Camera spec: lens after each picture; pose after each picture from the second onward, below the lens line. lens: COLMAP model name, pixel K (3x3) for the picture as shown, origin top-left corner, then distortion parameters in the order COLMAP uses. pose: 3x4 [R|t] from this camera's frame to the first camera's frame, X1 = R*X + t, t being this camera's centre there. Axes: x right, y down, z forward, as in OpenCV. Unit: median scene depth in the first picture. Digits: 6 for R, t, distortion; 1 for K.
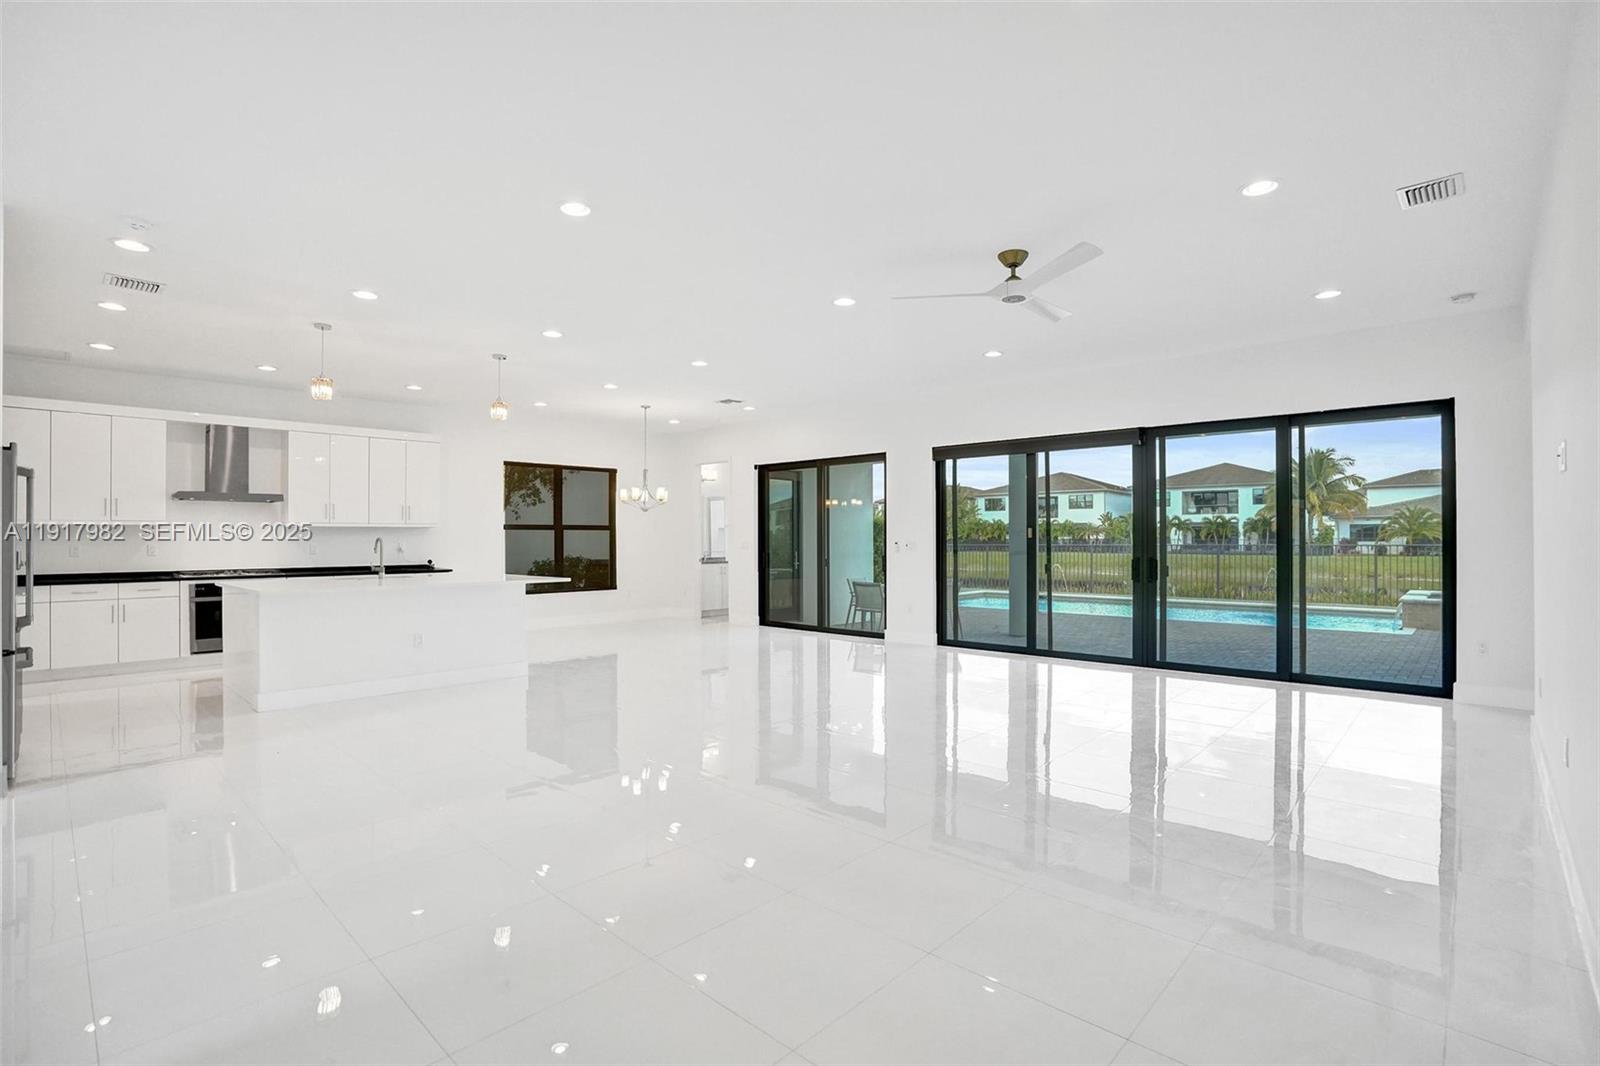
lens RADIAL K [[753.5, 0, 800.0], [0, 753.5, 533.0], [0, 0, 1]] dist [-0.043972, 0.026858]
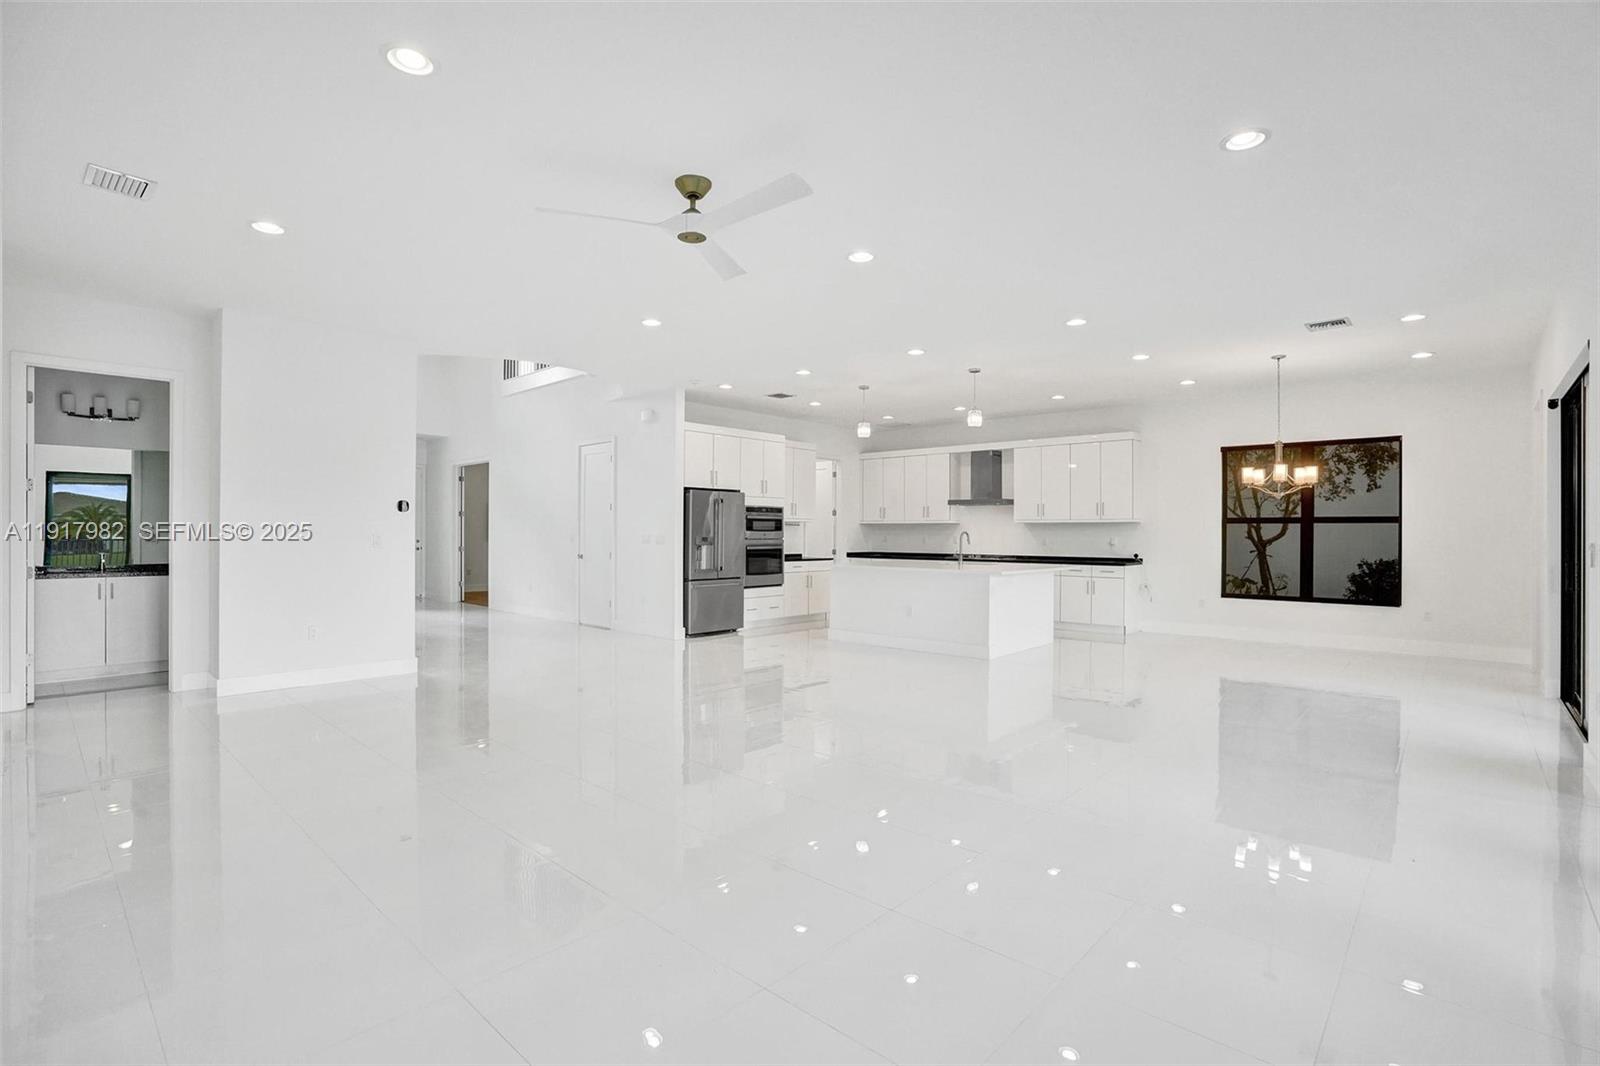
lens RADIAL K [[768.1, 0, 832.2], [0, 768.1, 524.3], [0, 0, 1]] dist [-0.042263, 0.029258]
pose [[0.056317, -0.005742, -0.998396, 0.577133], [0.002941, 0.999980, -0.005585, 0.000240], [0.998409, -0.002621, 0.056333, 0.569851]]
